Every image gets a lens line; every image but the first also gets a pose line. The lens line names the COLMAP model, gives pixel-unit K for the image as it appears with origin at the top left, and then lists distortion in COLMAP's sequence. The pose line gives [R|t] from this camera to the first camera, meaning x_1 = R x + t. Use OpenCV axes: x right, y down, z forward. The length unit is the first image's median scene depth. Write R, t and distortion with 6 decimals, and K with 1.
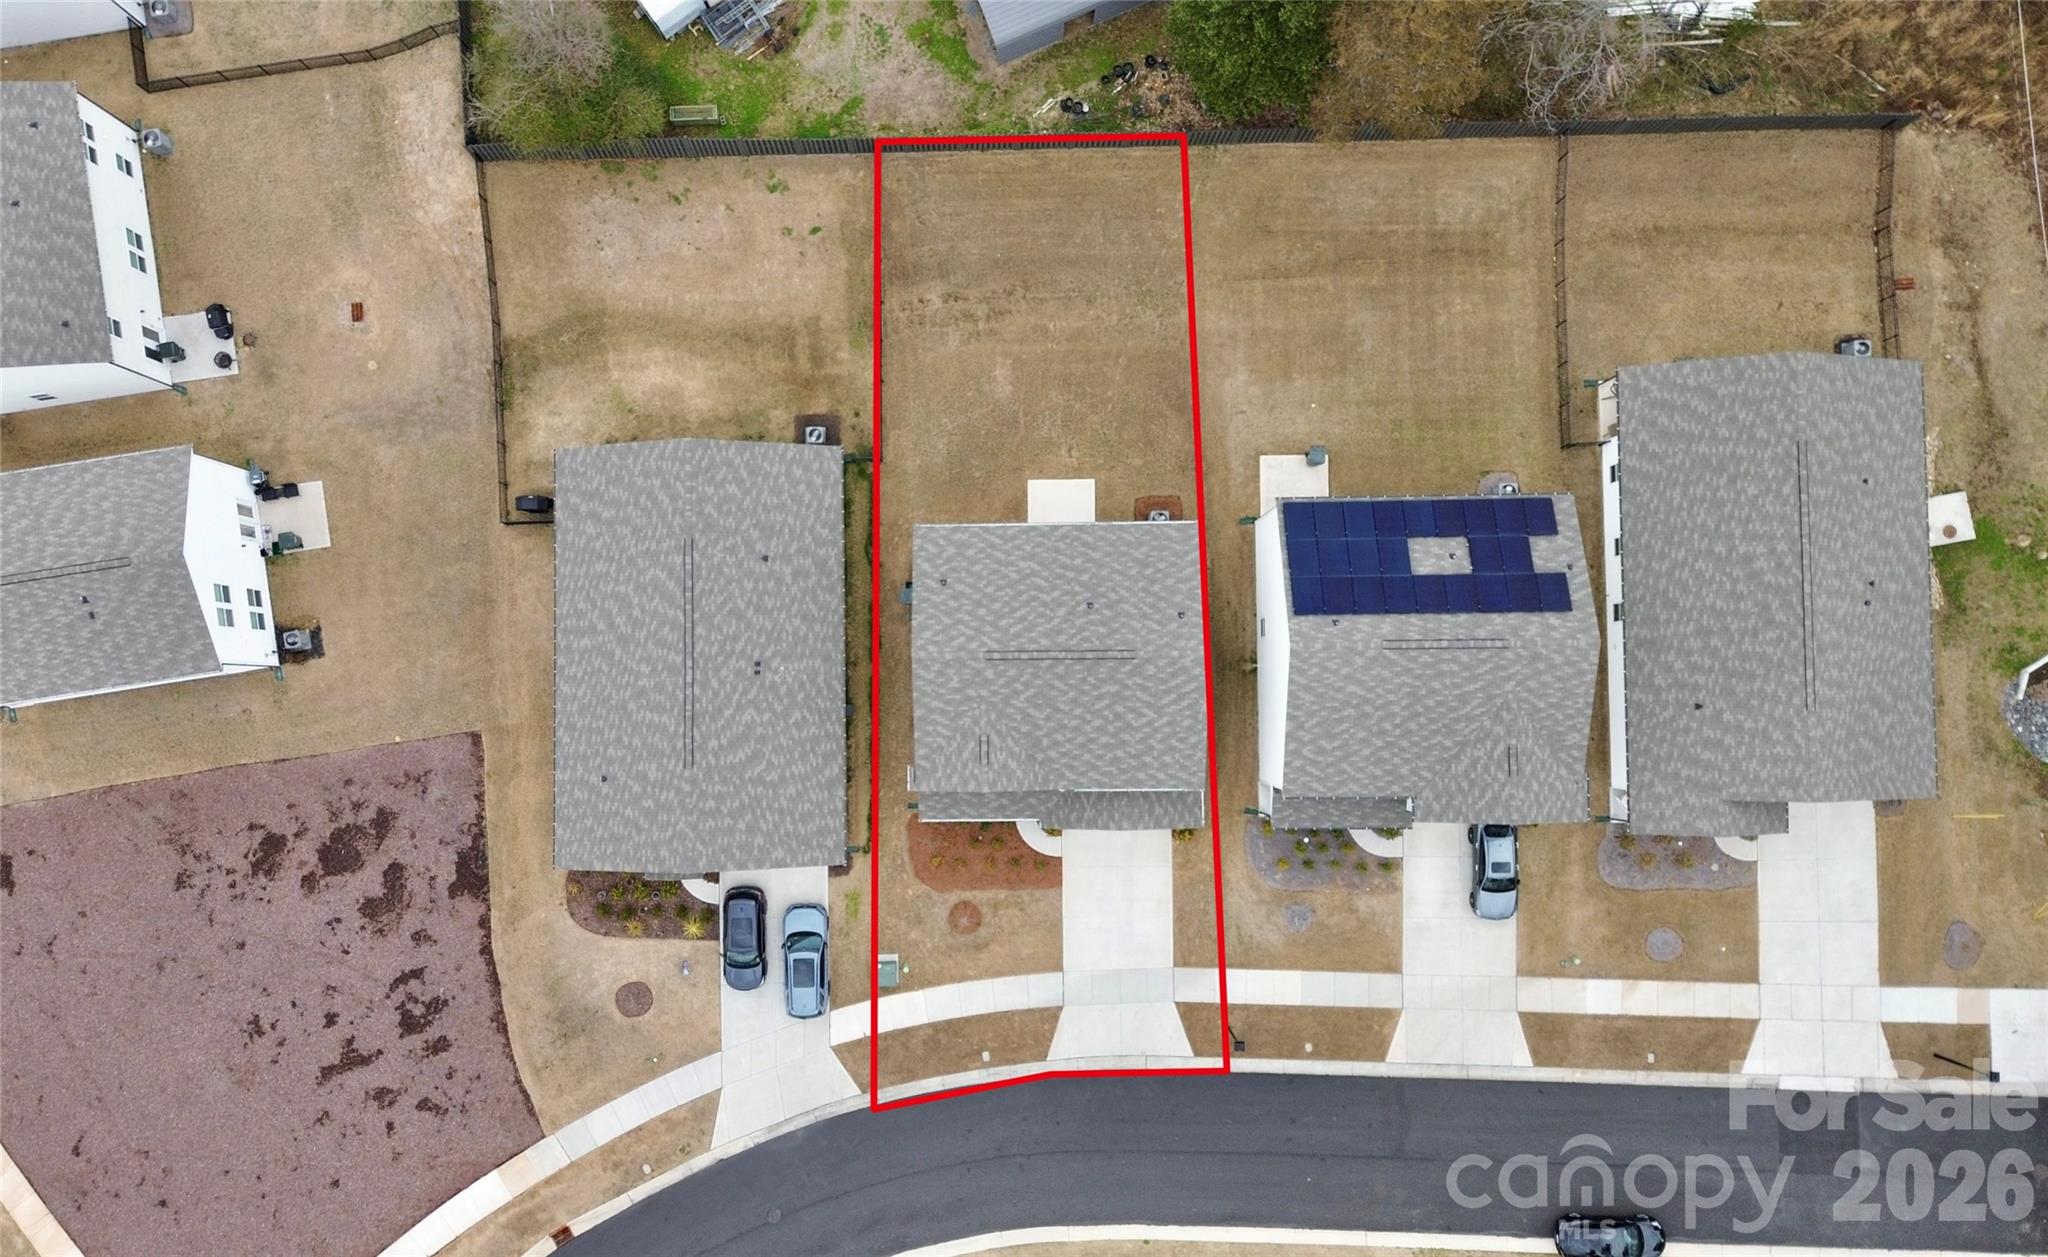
lens RADIAL K [[1446.1, 0, 1024.0], [0, 1446.1, 628.5], [0, 0, 1]] dist [0.007080, -0.004265]
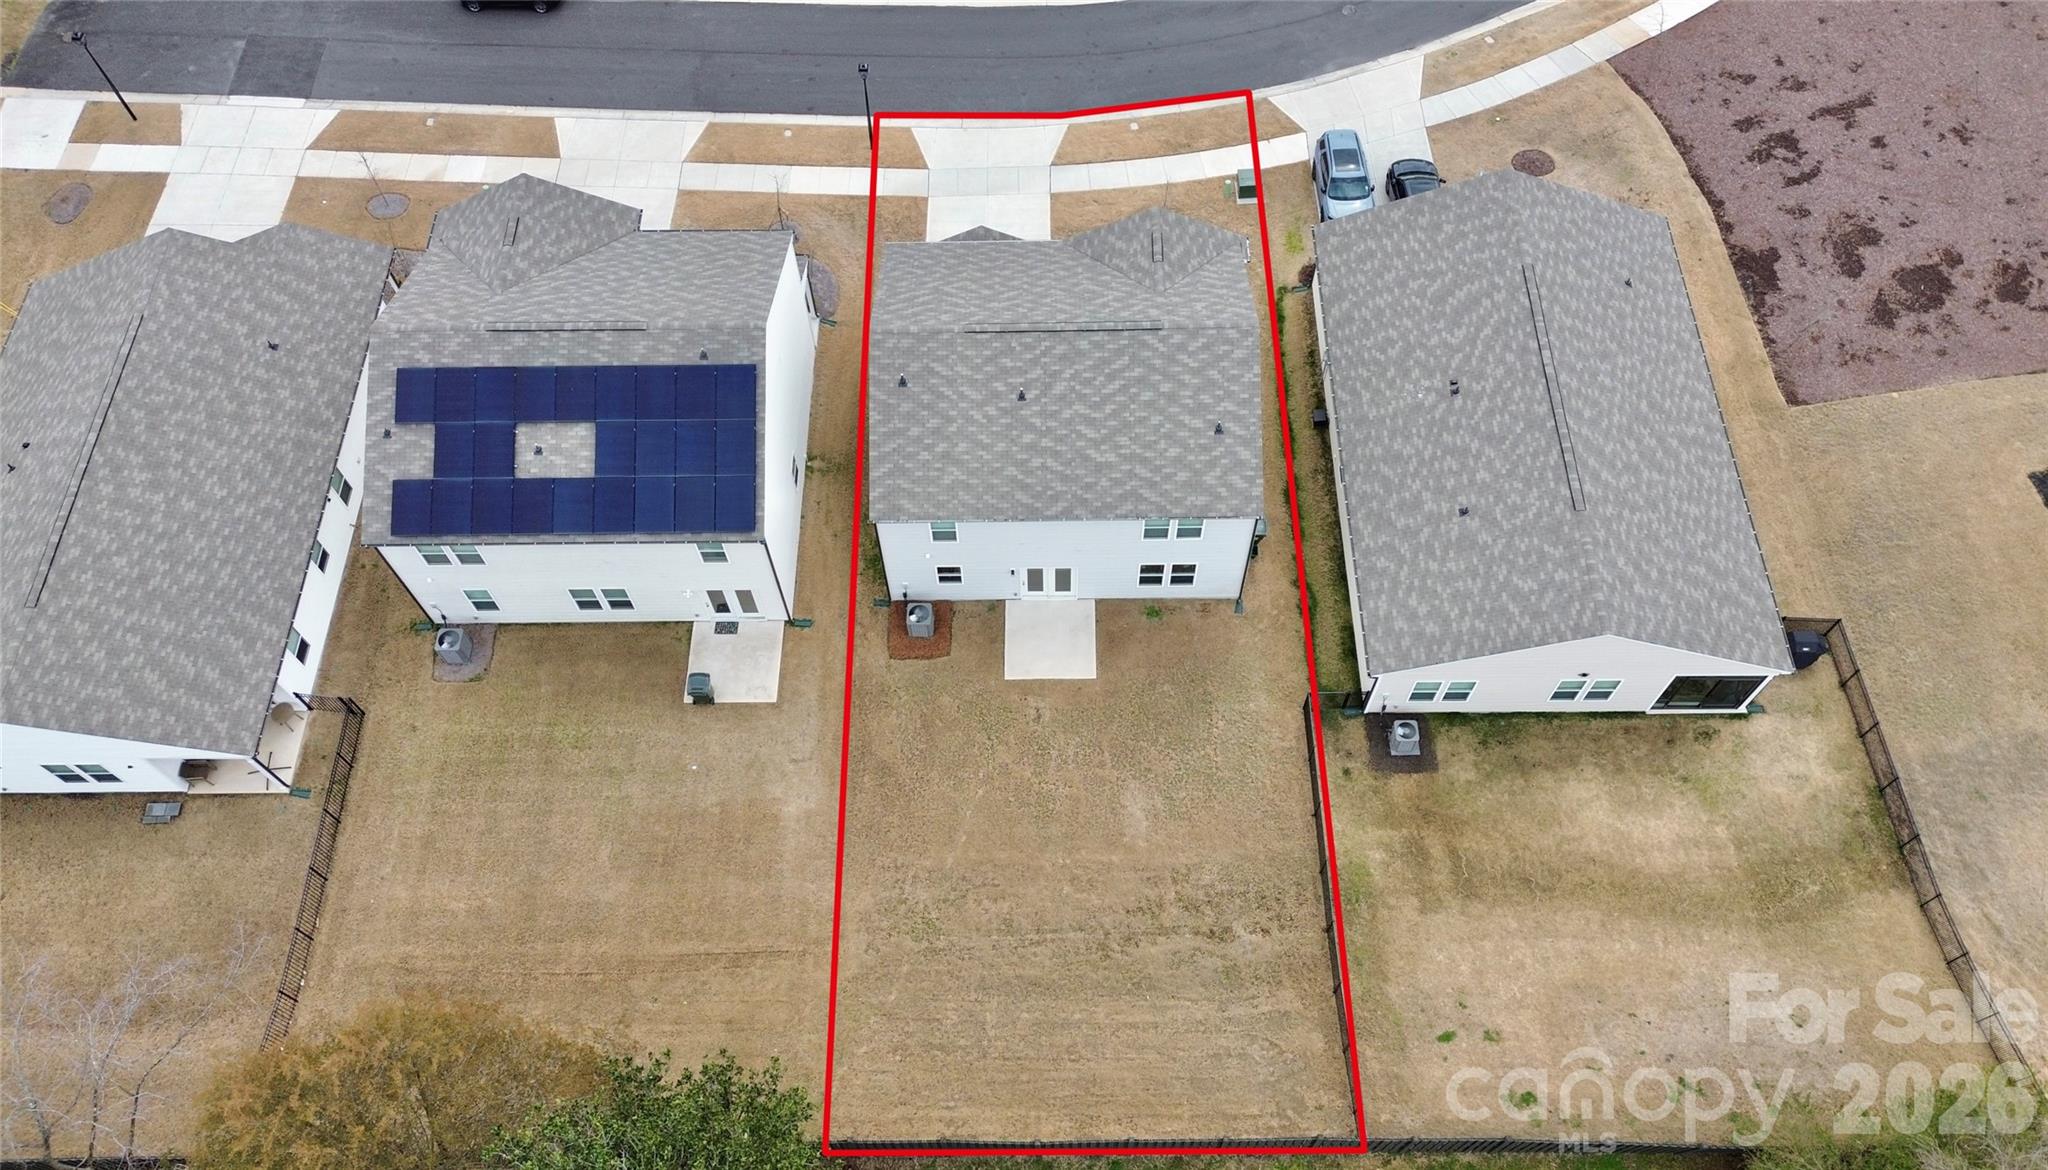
lens RADIAL K [[1390.1, 0, 968.4], [0, 1390.1, 585.2], [0, 0, 1]] dist [0.037712, -0.042110]
pose [[-0.998797, -0.009410, 0.048117, 0.034218], [0.032081, -0.867580, 0.496261, -0.408598], [0.037076, 0.497208, 0.866839, 0.370052]]
